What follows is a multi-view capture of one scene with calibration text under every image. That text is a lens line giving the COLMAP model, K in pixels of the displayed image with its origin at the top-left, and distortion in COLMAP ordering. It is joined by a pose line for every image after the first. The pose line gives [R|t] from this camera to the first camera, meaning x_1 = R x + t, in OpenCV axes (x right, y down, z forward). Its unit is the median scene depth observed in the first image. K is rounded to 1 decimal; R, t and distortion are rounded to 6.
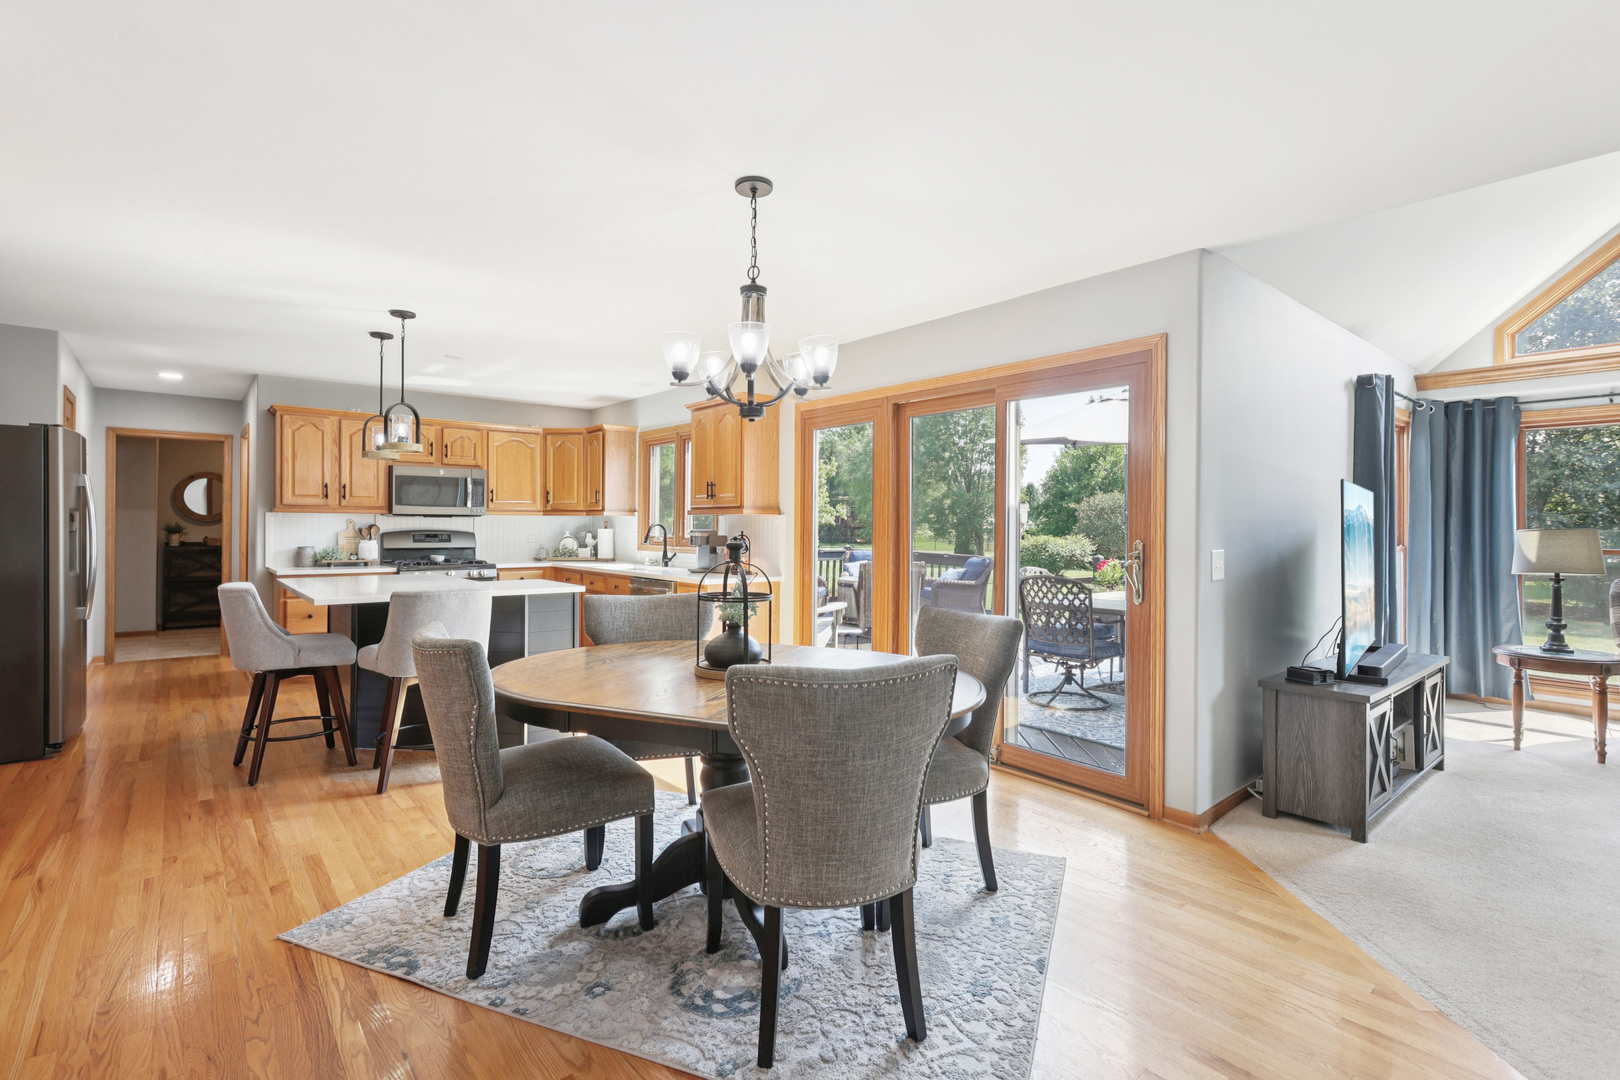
lens RADIAL K [[739.9, 0, 805.5], [0, 739.9, 529.3], [0, 0, 1]] dist [-0.001354, 0.000123]
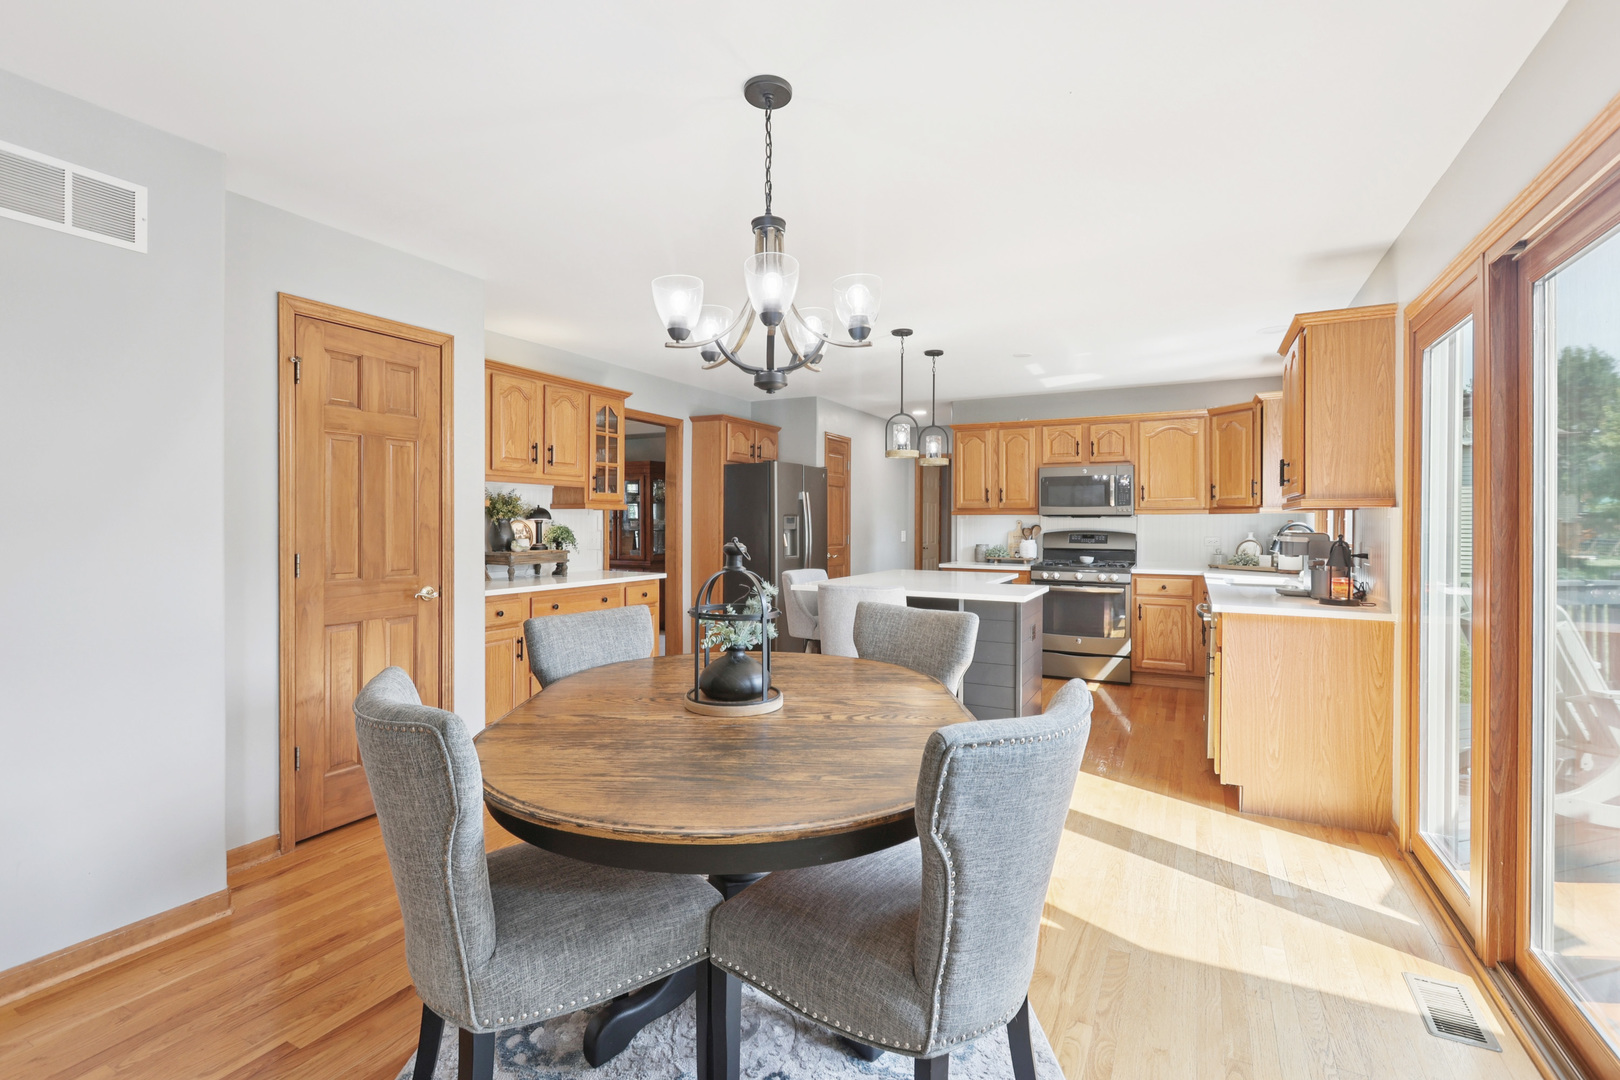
lens RADIAL K [[739.9, 0, 806.9], [0, 739.9, 525.3], [0, 0, 1]] dist [-0.001354, 0.000123]
pose [[0.387756, -0.003322, -0.921756, 0.256905], [-0.007701, 0.999947, -0.006843, 0.003485], [0.921730, 0.009752, 0.387710, 0.280324]]
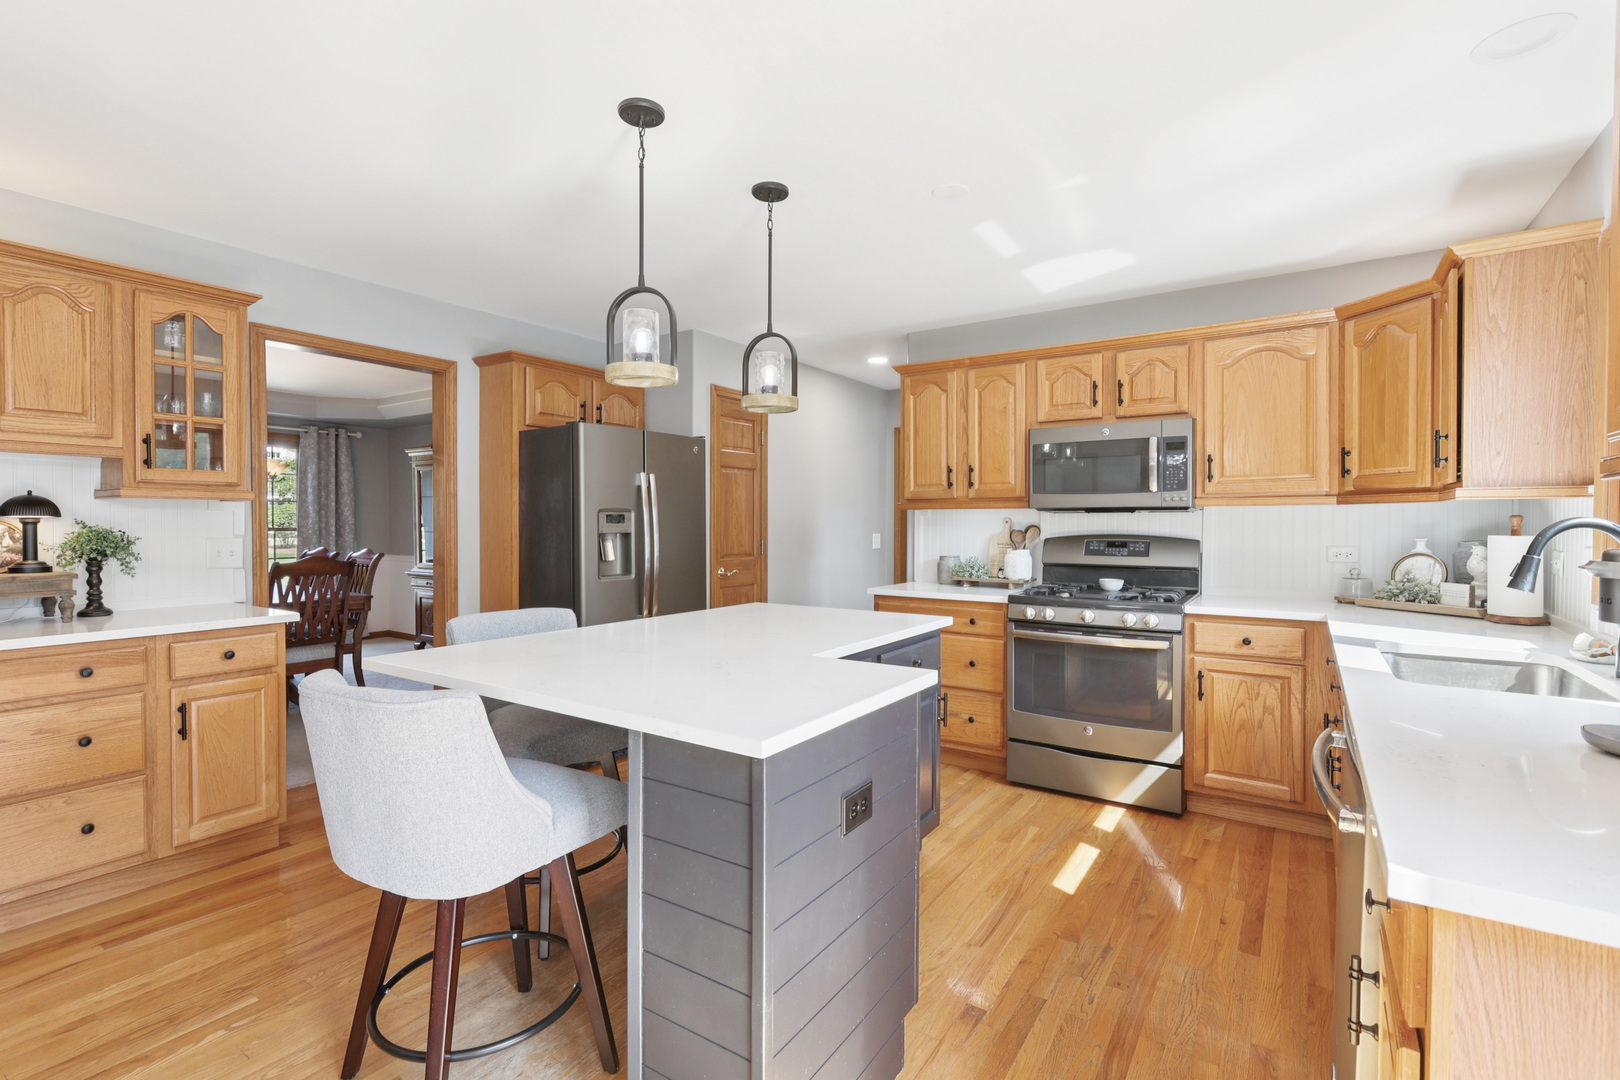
lens RADIAL K [[739.9, 0, 811.7], [0, 739.9, 532.2], [0, 0, 1]] dist [-0.001354, 0.000123]
pose [[0.285105, 0.004440, -0.958486, -0.017107], [-0.007057, 0.999972, 0.002533, -0.000796], [0.958470, 0.006042, 0.285128, 0.612650]]
